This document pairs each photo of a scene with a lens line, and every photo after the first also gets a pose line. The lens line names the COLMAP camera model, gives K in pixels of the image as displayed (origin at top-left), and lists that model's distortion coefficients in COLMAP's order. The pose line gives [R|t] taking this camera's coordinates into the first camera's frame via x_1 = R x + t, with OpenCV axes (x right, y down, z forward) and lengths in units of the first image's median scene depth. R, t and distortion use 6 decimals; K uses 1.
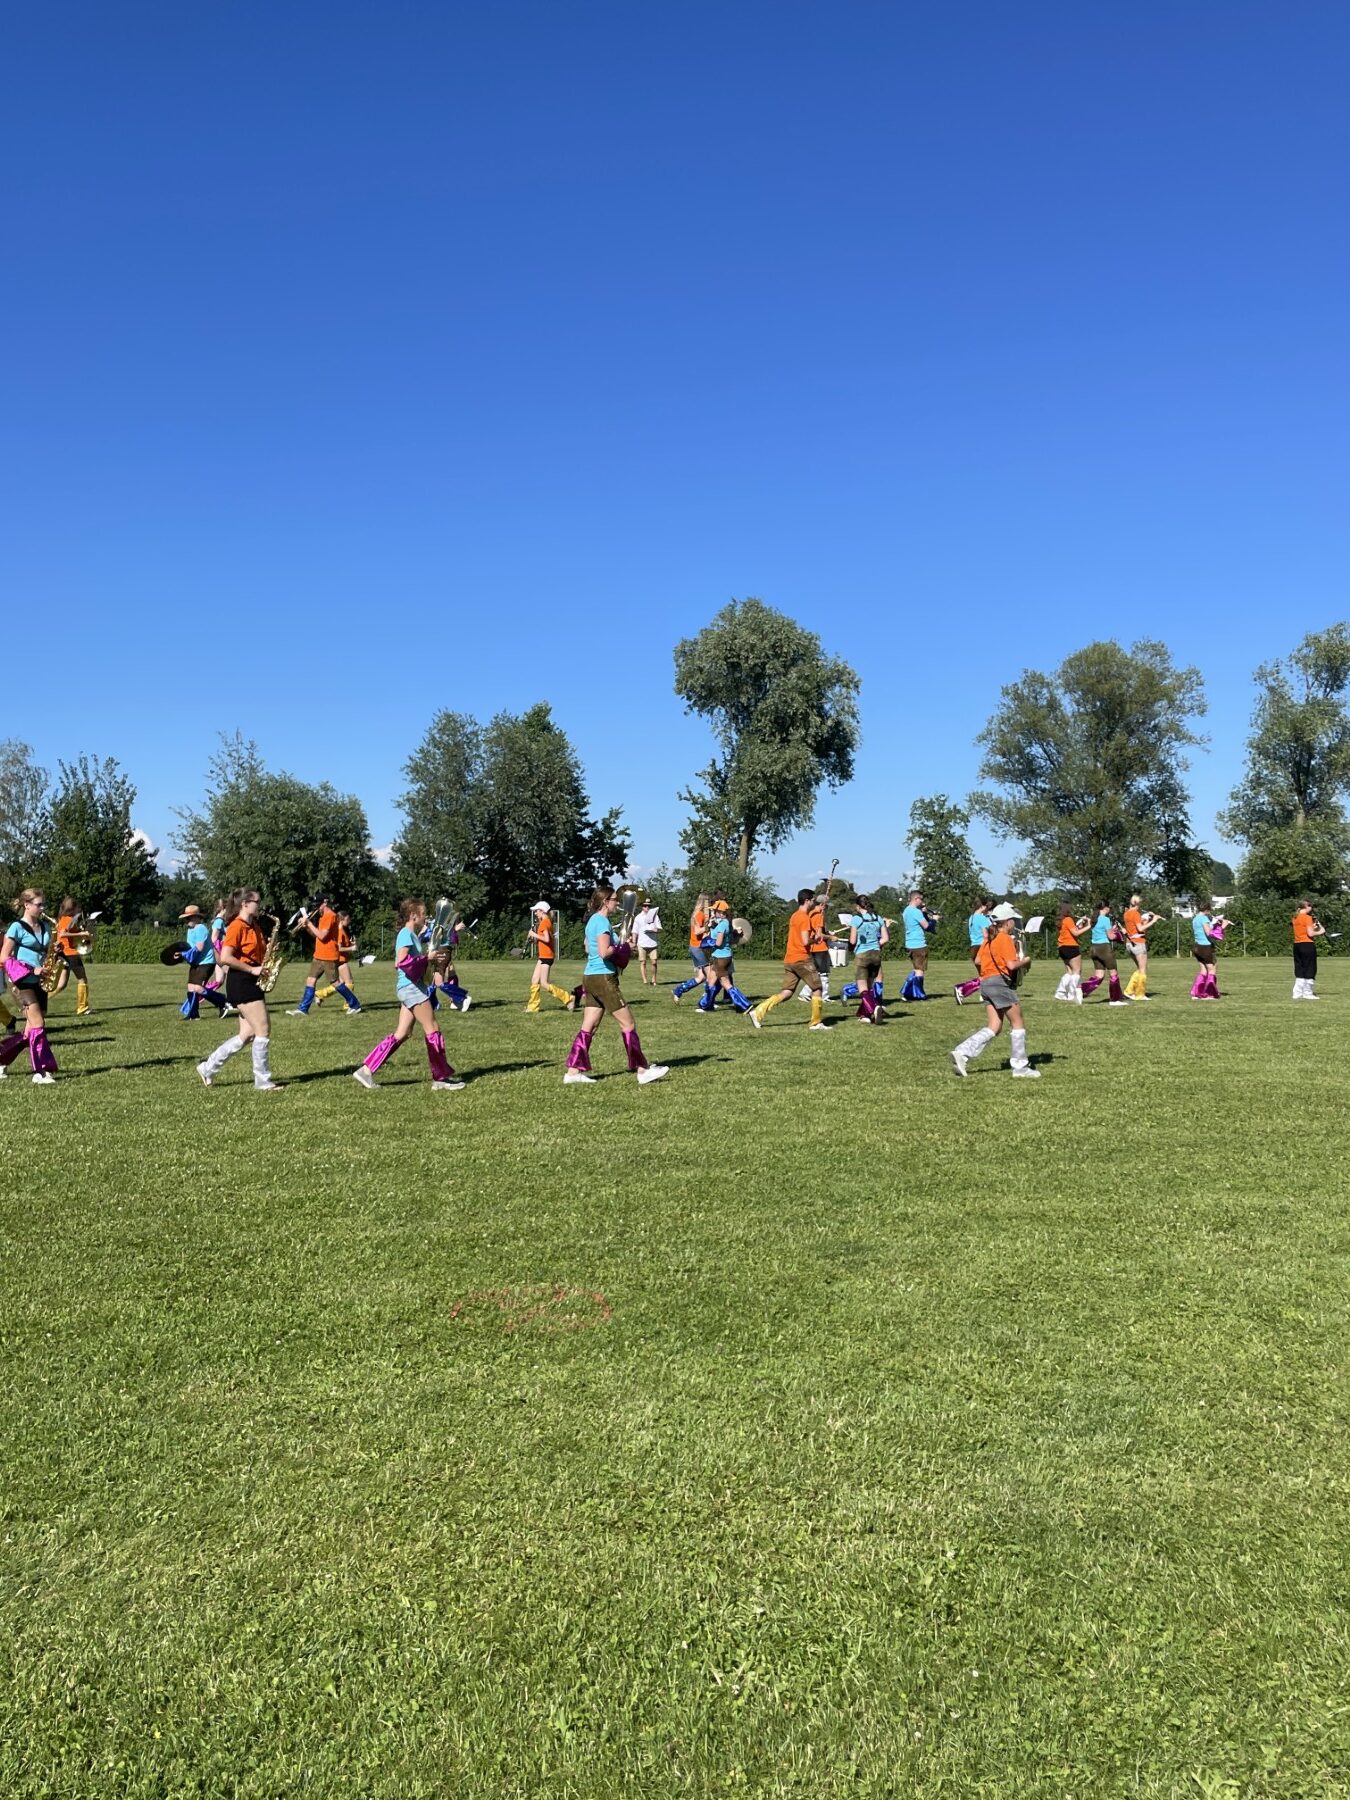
lens RADIAL K [[1516.9, 0, 685.9], [0, 1516.9, 879.7], [0, 0, 1]] dist [0.101533, -0.141889]
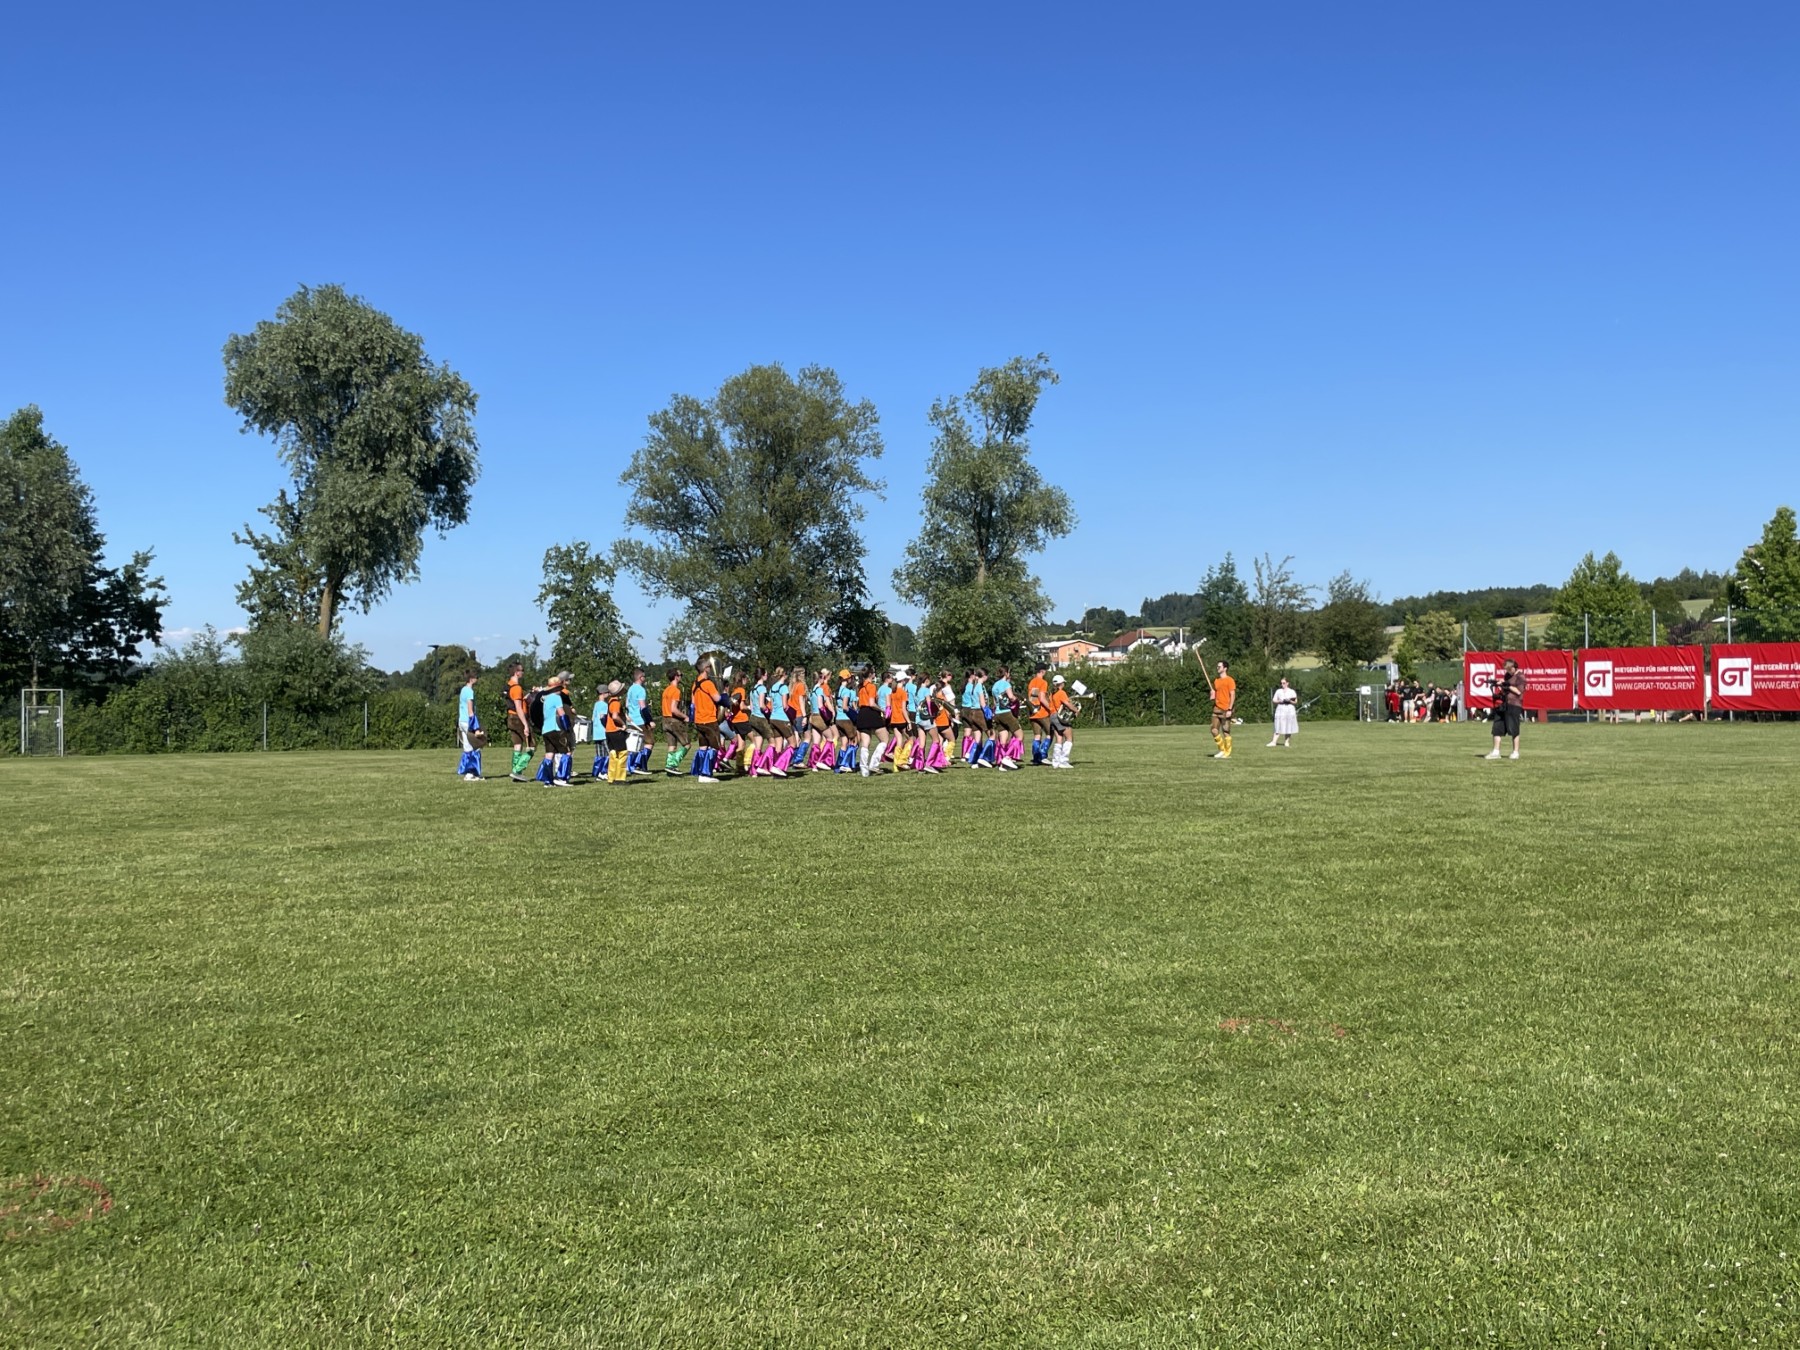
lens RADIAL K [[1862.6, 0, 901.7], [0, 1862.6, 674.0], [0, 0, 1]] dist [0.065014, 0.000000]
pose [[0.944569, -0.007797, 0.328220, 0.001682], [0.002847, 0.999875, 0.015560, -0.000159], [-0.328300, -0.013763, 0.944473, -0.004353]]
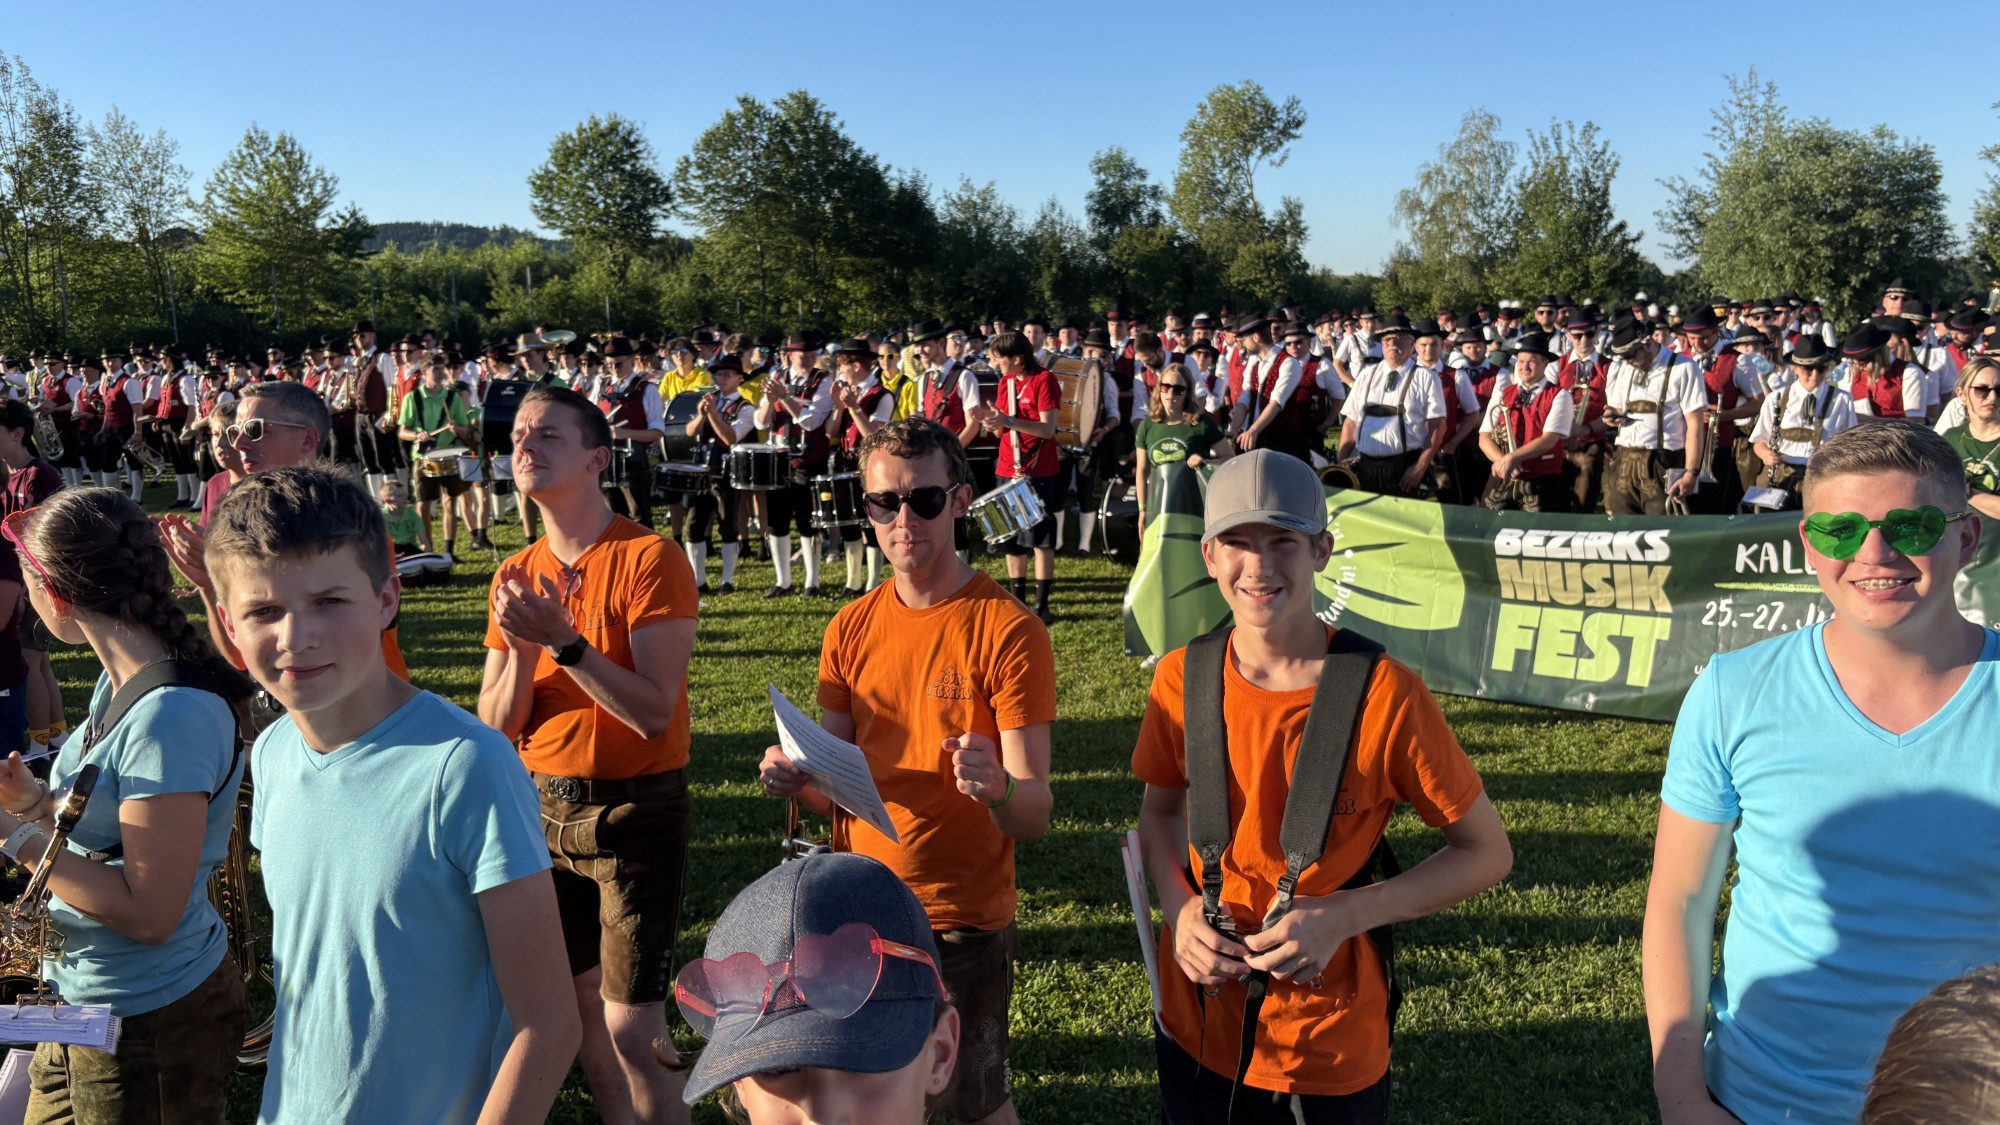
lens RADIAL K [[1546.7, 0, 996.5], [0, 1546.7, 575.3], [0, 0, 1]] dist [0.019798, -0.002811]
pose [[0.765749, 0.089076, -0.636941, -0.069677], [0.037255, 0.982556, 0.182200, -0.004236], [0.642060, -0.163248, 0.749072, 0.138832]]
